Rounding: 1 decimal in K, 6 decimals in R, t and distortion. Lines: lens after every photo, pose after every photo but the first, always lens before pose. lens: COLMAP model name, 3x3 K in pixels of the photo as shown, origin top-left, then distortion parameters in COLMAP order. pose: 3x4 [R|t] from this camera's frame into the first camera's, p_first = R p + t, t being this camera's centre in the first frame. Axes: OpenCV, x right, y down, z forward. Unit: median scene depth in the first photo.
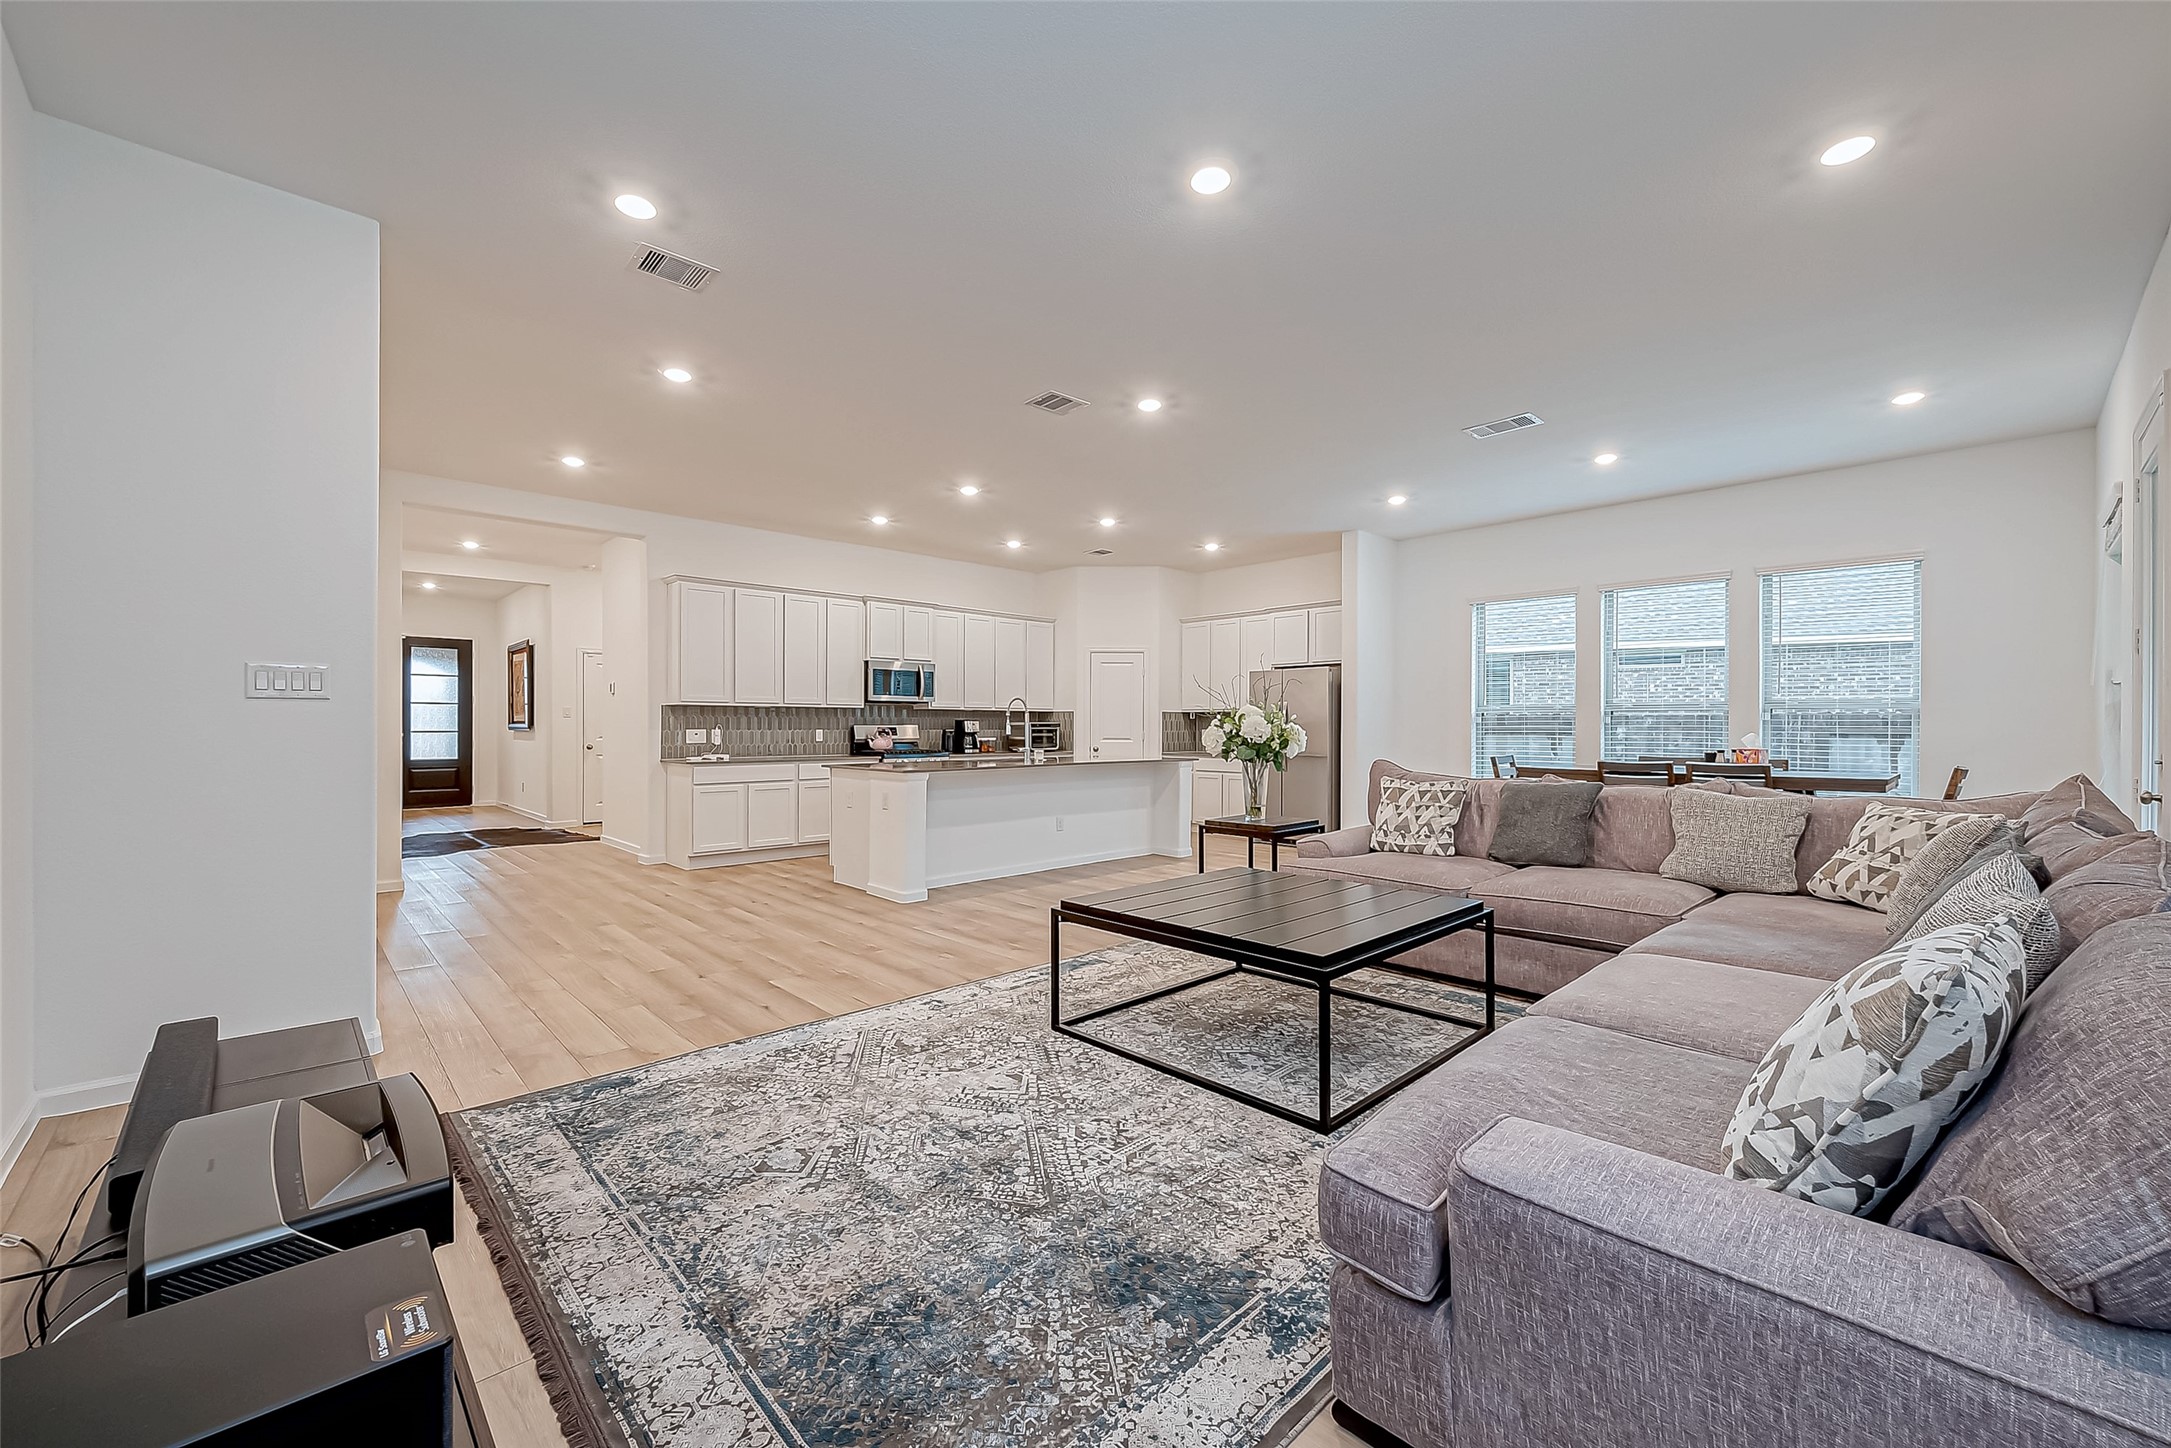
lens RADIAL K [[857.2, 0, 1085.4], [0, 857.2, 727.1], [0, 0, 1]] dist [0.002713, 0.000311]
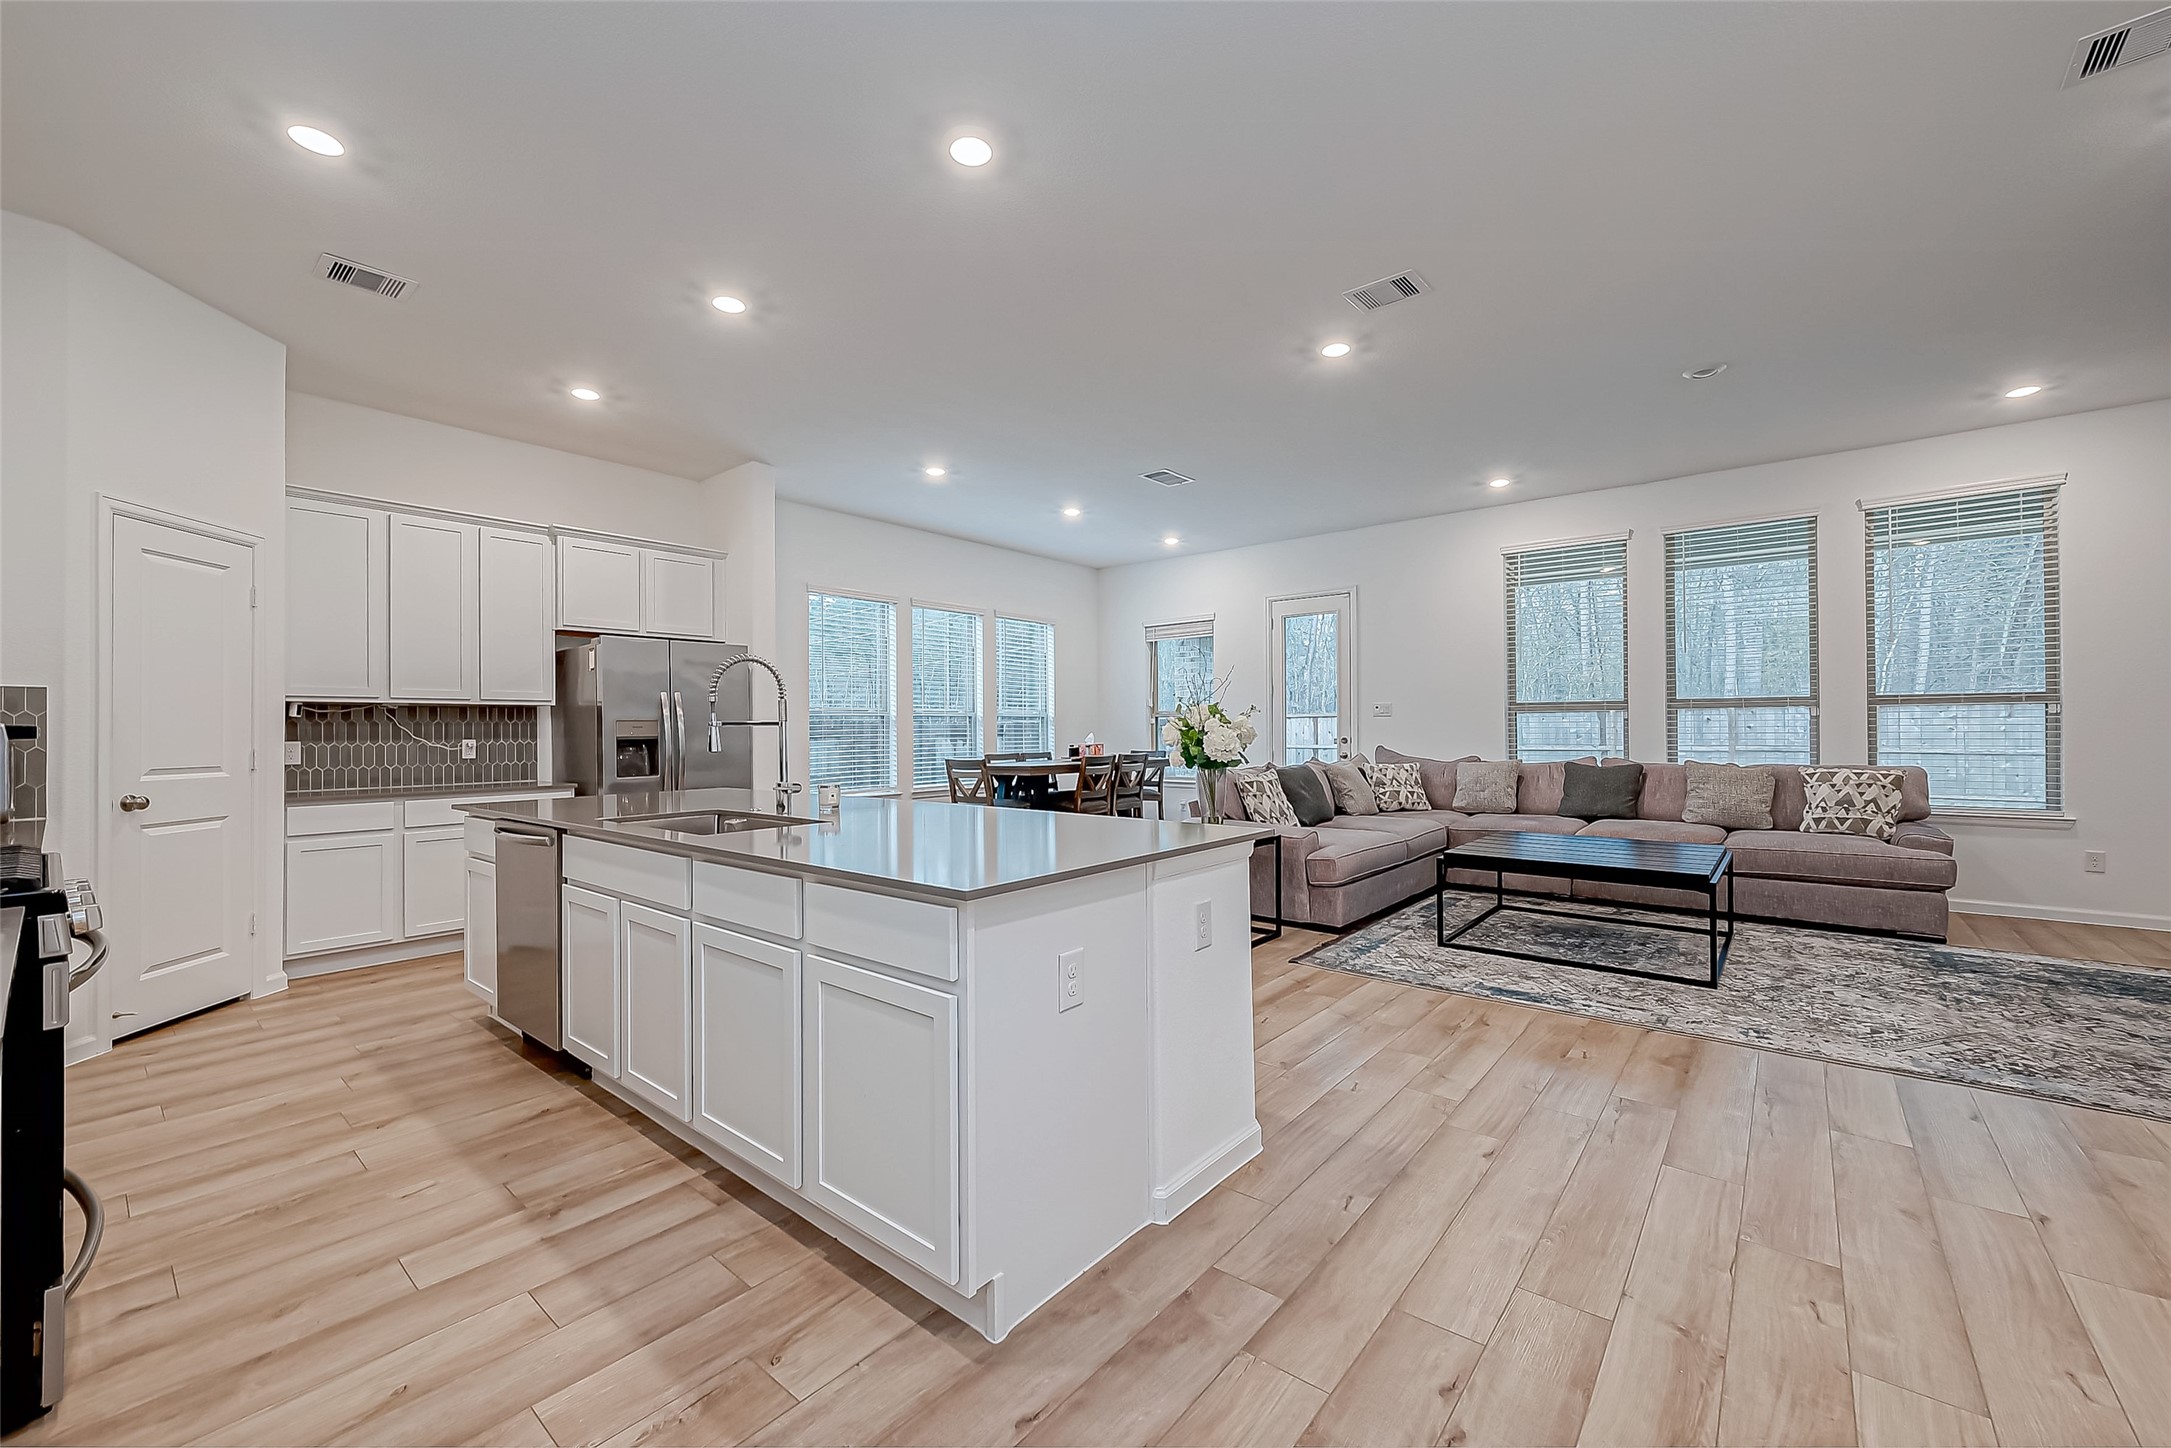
lens RADIAL K [[857.2, 0, 1094.3], [0, 857.2, 725.2], [0, 0, 1]] dist [0.002713, 0.000311]
pose [[-0.123325, 0.003437, 0.992360, -0.977458], [0.006969, 0.999972, -0.002598, -0.001956], [-0.992342, 0.006595, -0.123346, 1.785152]]
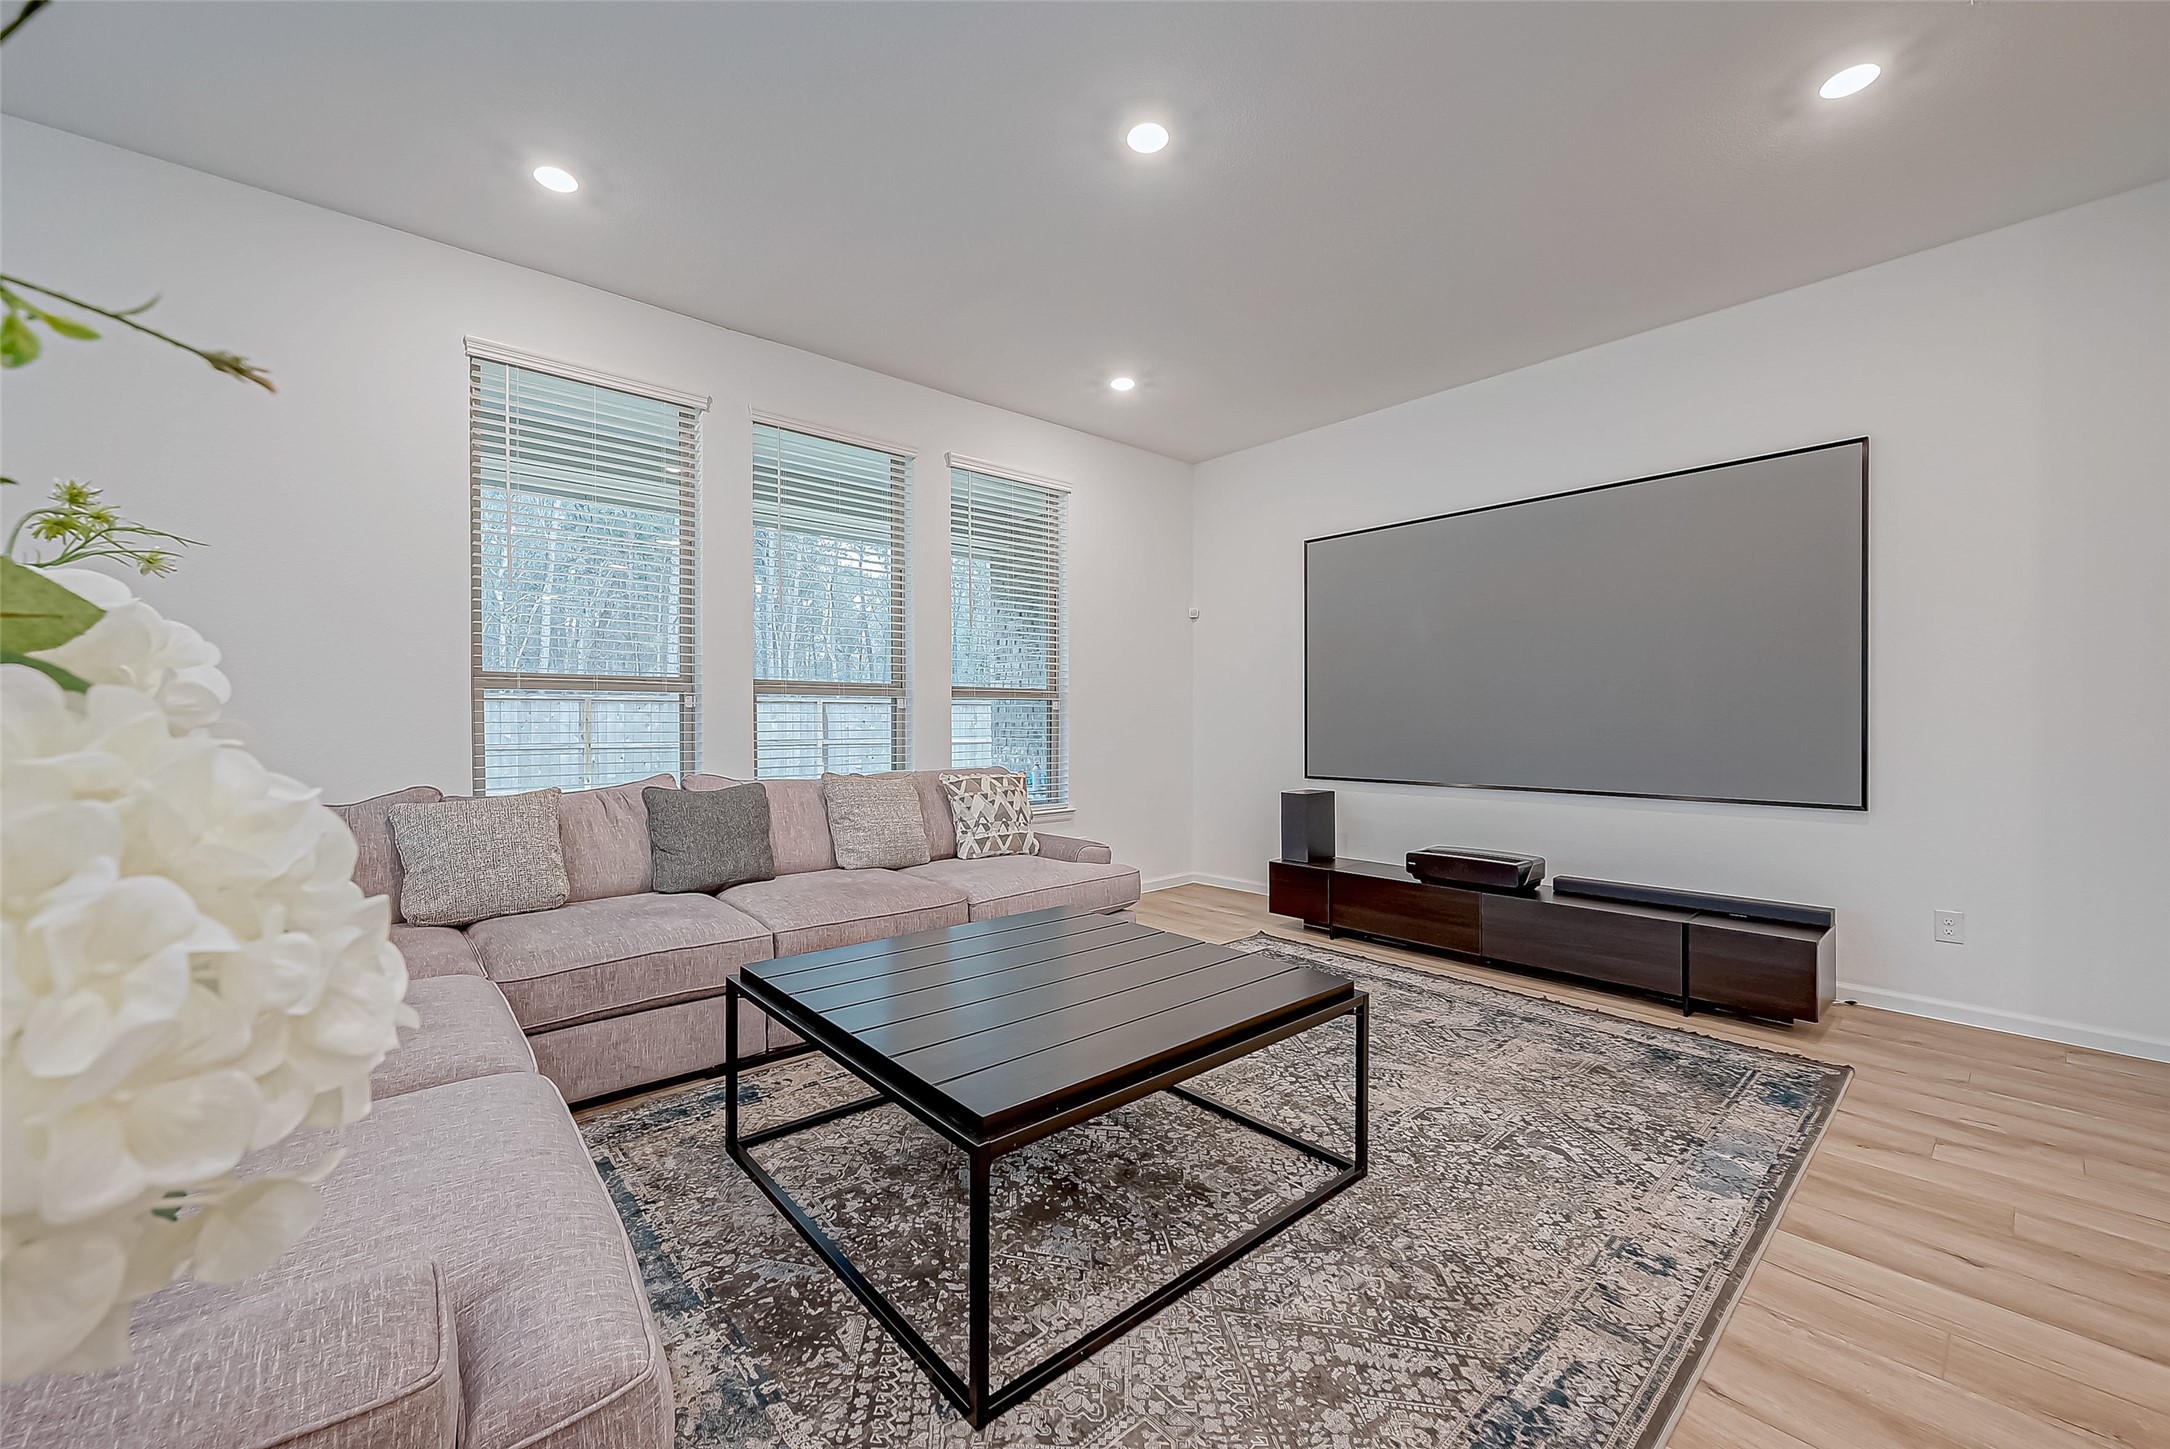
lens RADIAL K [[856.8, 0, 1078.8], [0, 856.8, 725.2], [0, 0, 1]] dist [0.002713, 0.000311]
pose [[-0.999161, -0.002444, 0.040886, 0.142511], [-0.002114, 0.999965, 0.008123, -0.000135], [-0.040904, 0.008029, -0.999131, 1.516510]]
